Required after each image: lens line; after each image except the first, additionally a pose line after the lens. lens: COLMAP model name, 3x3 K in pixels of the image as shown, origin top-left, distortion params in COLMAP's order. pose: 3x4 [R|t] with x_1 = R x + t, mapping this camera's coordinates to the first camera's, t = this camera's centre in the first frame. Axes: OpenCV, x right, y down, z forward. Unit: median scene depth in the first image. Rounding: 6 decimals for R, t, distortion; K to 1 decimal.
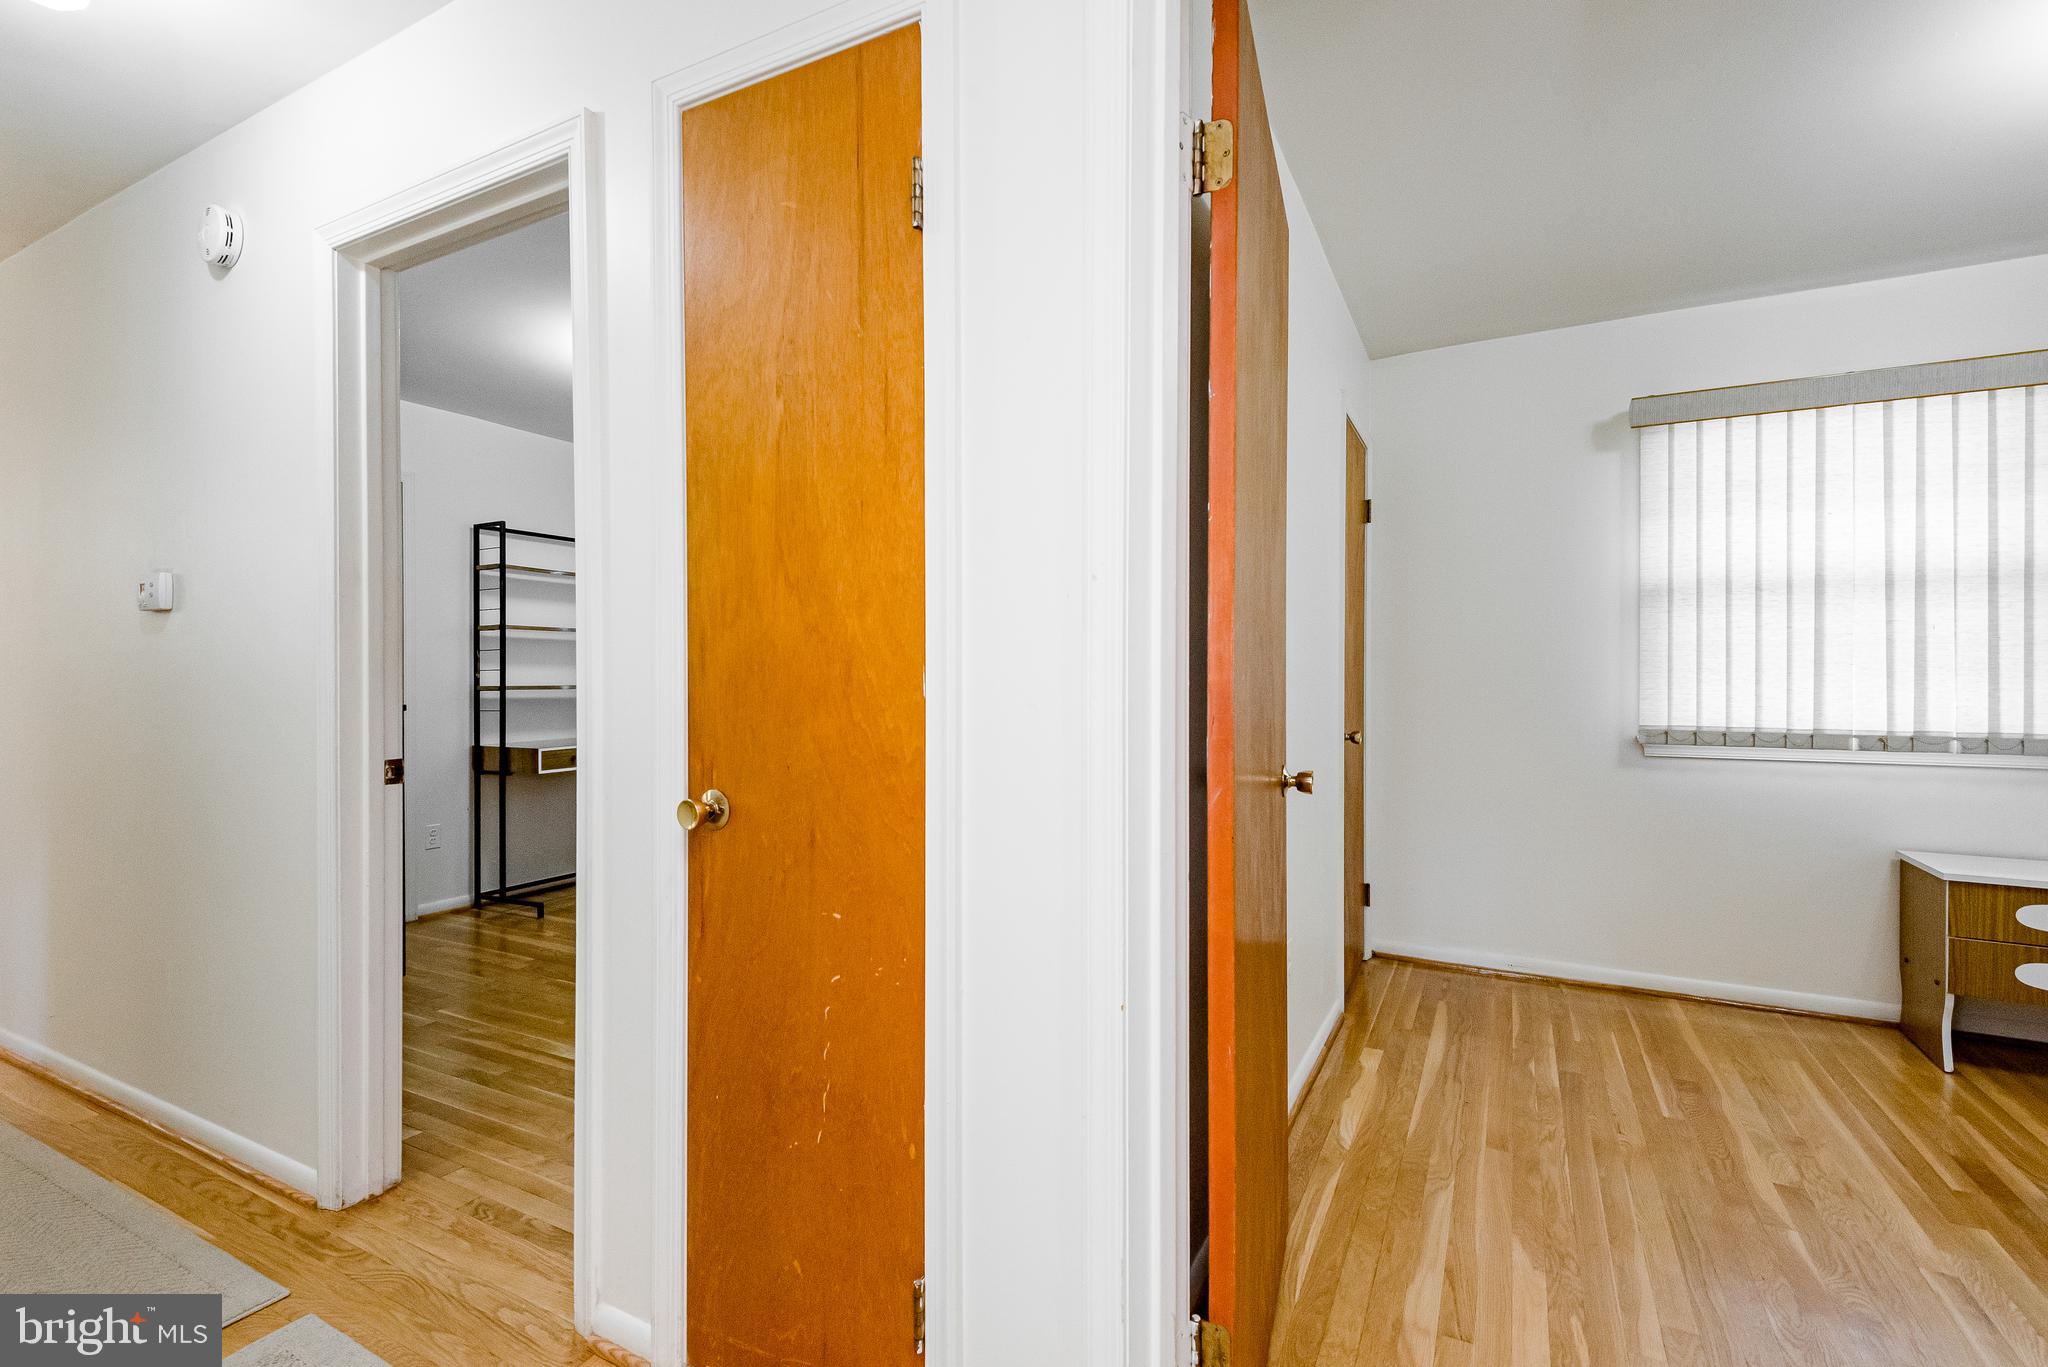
lens RADIAL K [[914.3, 0, 1038.7], [0, 914.3, 677.6], [0, 0, 1]] dist [0.024412, -0.010456]
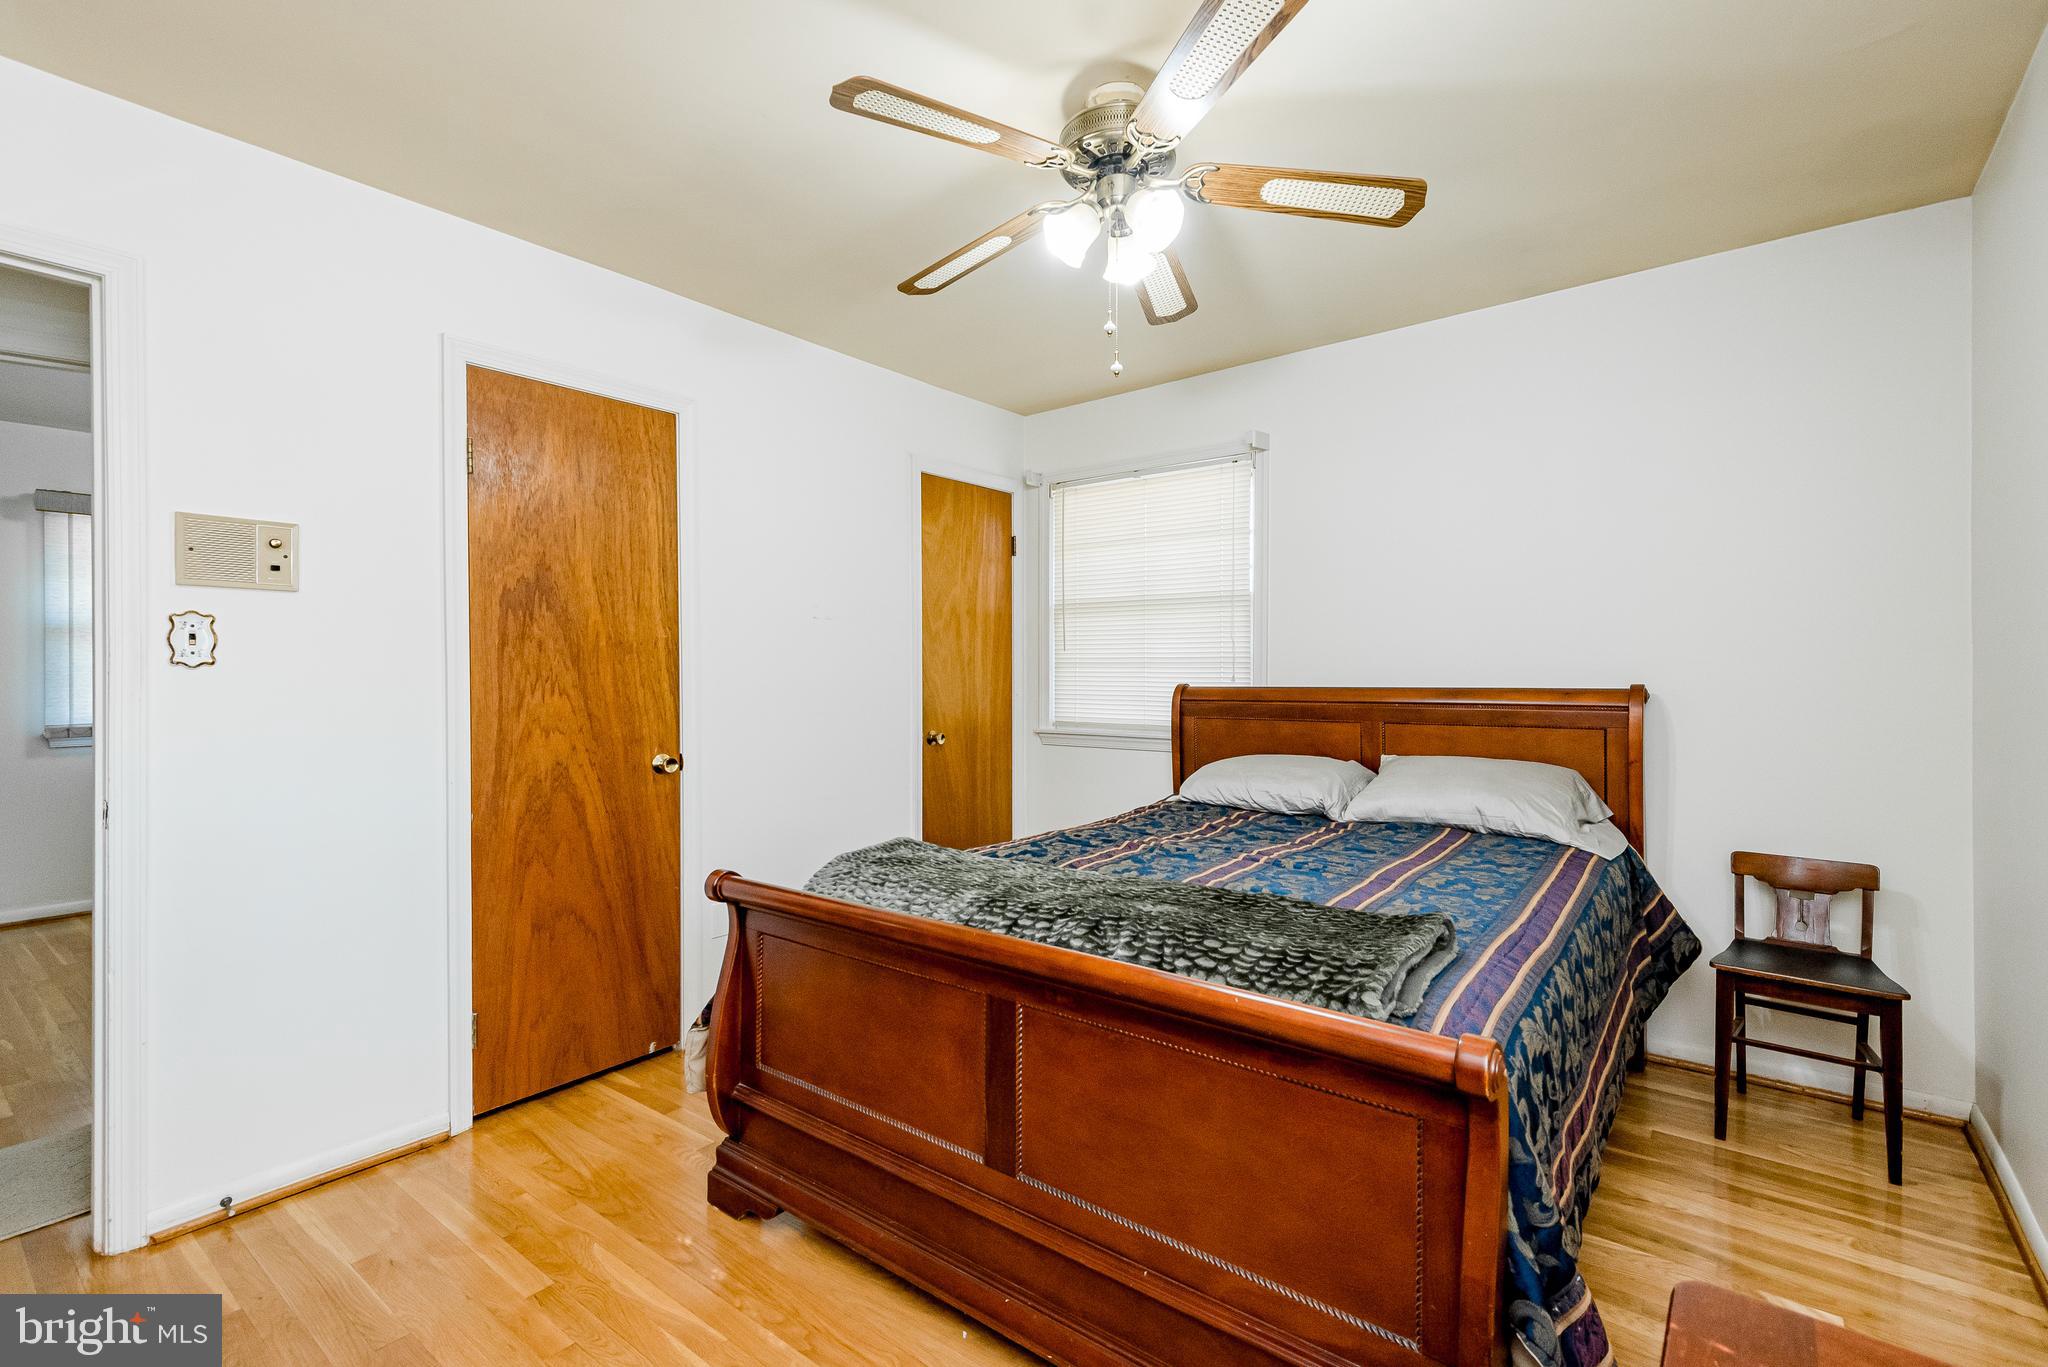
lens RADIAL K [[914.3, 0, 1016.6], [0, 914.3, 680.5], [0, 0, 1]] dist [0.024412, -0.010456]
pose [[0.185063, -0.004959, 0.982714, -0.444297], [0.002543, 0.999986, 0.004567, -0.017925], [-0.982723, 0.001654, 0.185073, -0.687464]]
